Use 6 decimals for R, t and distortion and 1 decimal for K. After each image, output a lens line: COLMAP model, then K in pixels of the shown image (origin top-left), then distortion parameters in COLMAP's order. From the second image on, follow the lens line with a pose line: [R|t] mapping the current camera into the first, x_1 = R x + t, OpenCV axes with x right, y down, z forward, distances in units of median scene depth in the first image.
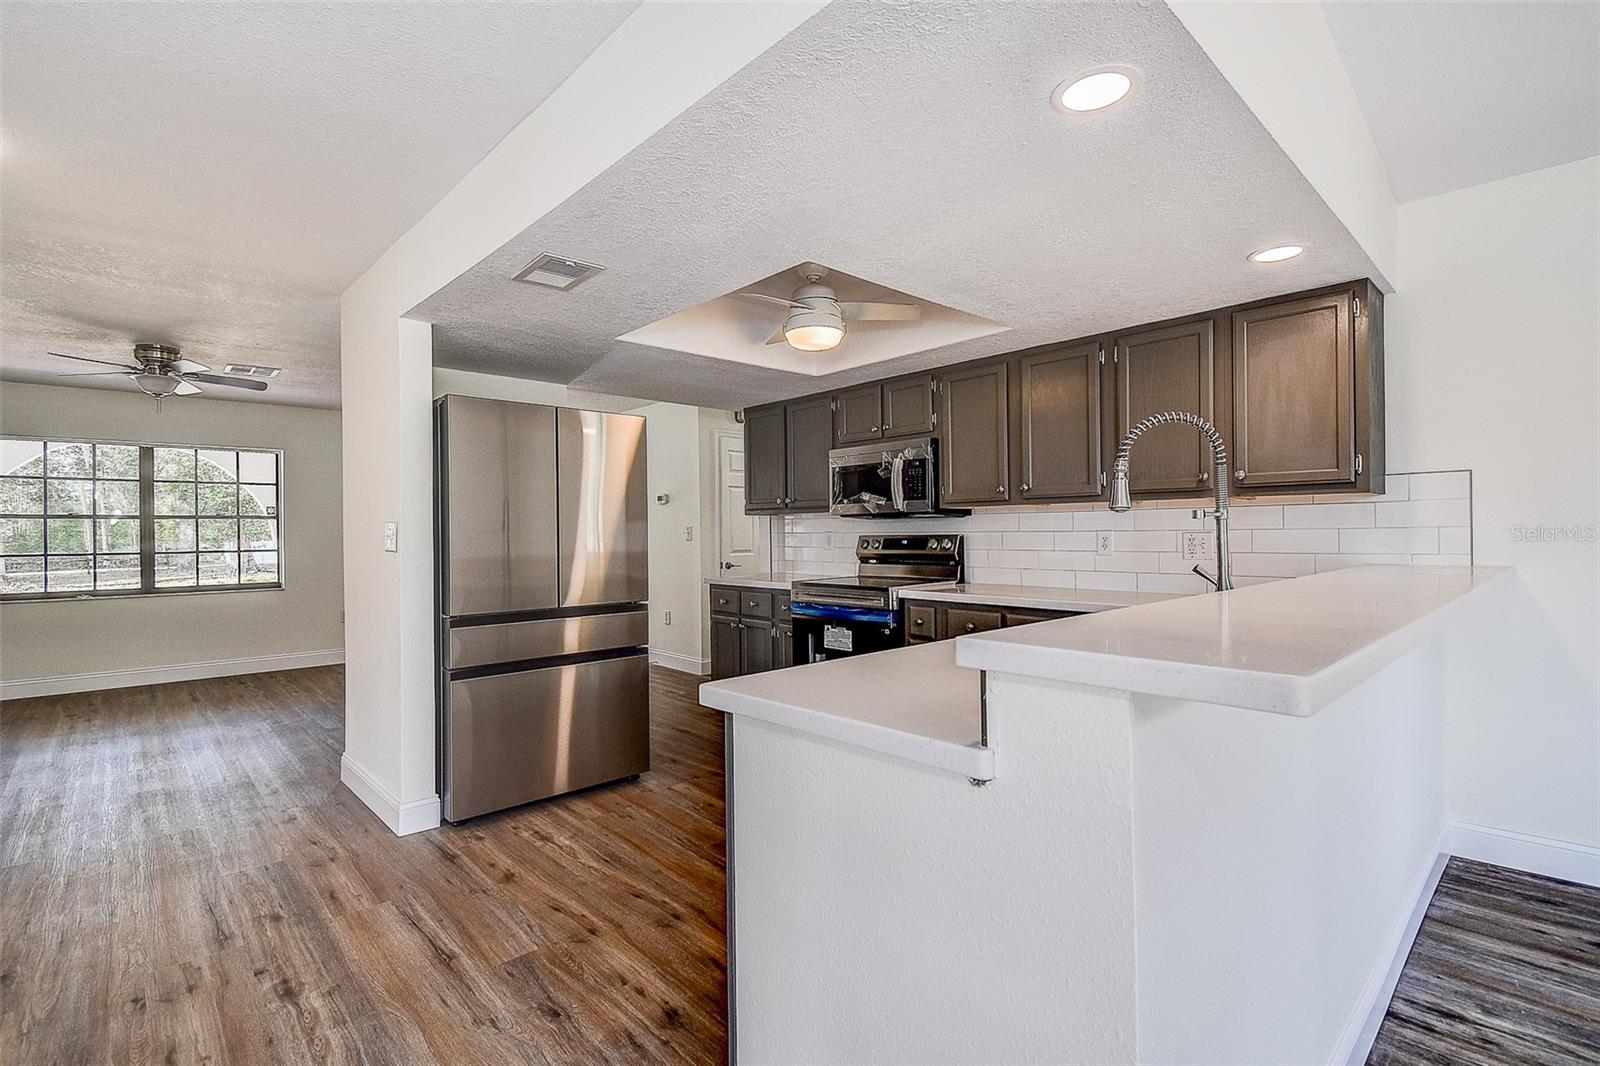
lens RADIAL K [[735.7, 0, 795.0], [0, 735.7, 530.4], [0, 0, 1]] dist [0.034515, -0.028181]
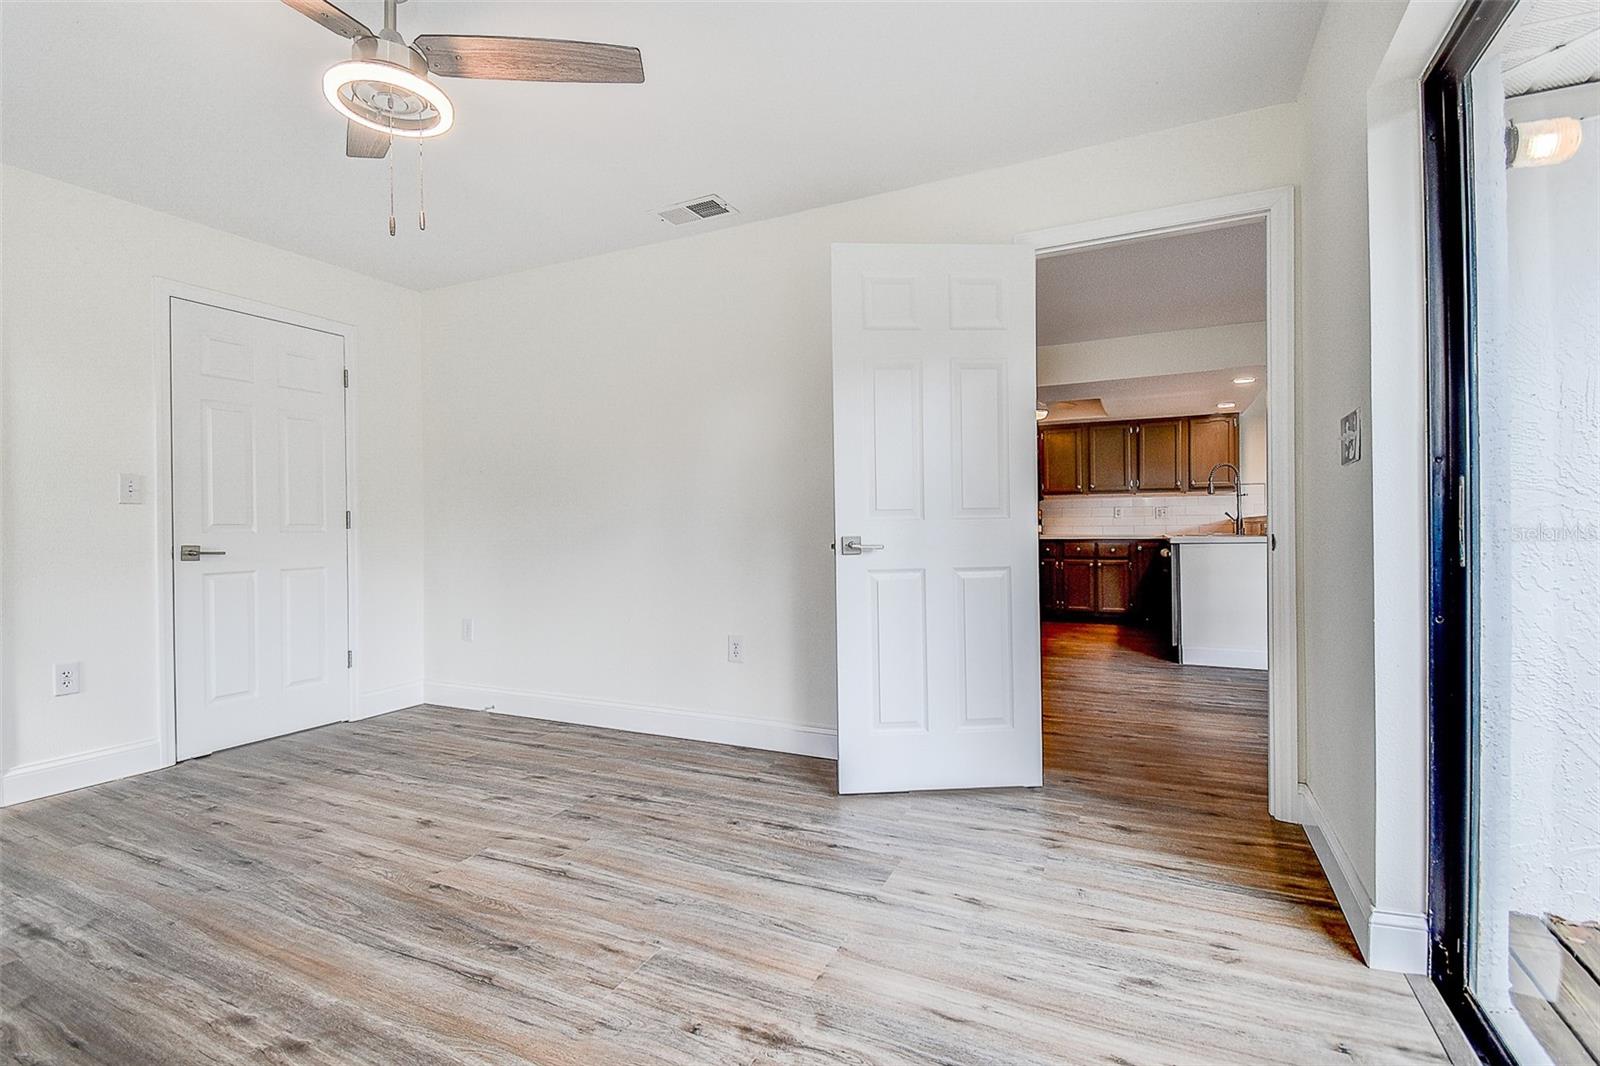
lens RADIAL K [[735.7, 0, 795.0], [0, 735.7, 530.4], [0, 0, 1]] dist [0.034515, -0.028181]
pose [[0.935372, 0.000247, 0.353664, -1.370331], [-0.001348, 0.999995, 0.002867, 0.071135], [-0.353662, -0.003159, 0.935368, -0.780506]]
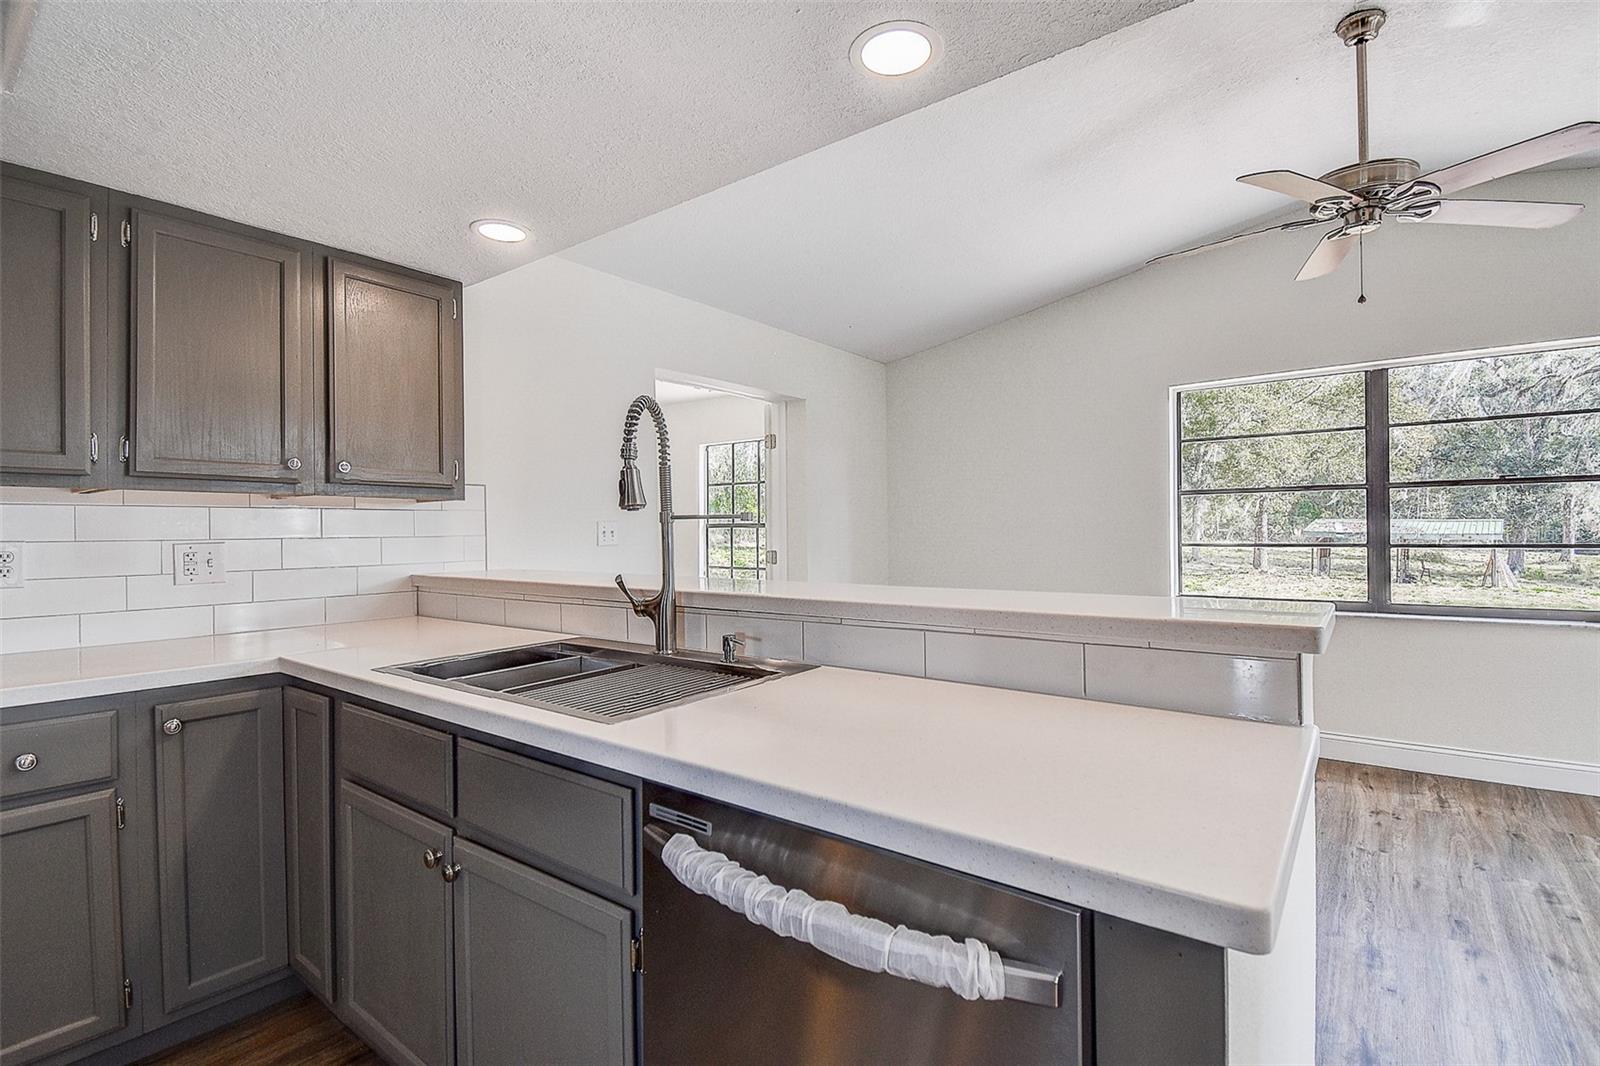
lens RADIAL K [[735.7, 0, 795.0], [0, 735.7, 530.4], [0, 0, 1]] dist [0.034515, -0.028181]
pose [[-0.160376, 0.012468, 0.986977, -0.212311], [0.011083, 0.999880, -0.010830, 0.003719], [-0.986994, 0.009202, -0.160495, 0.571155]]
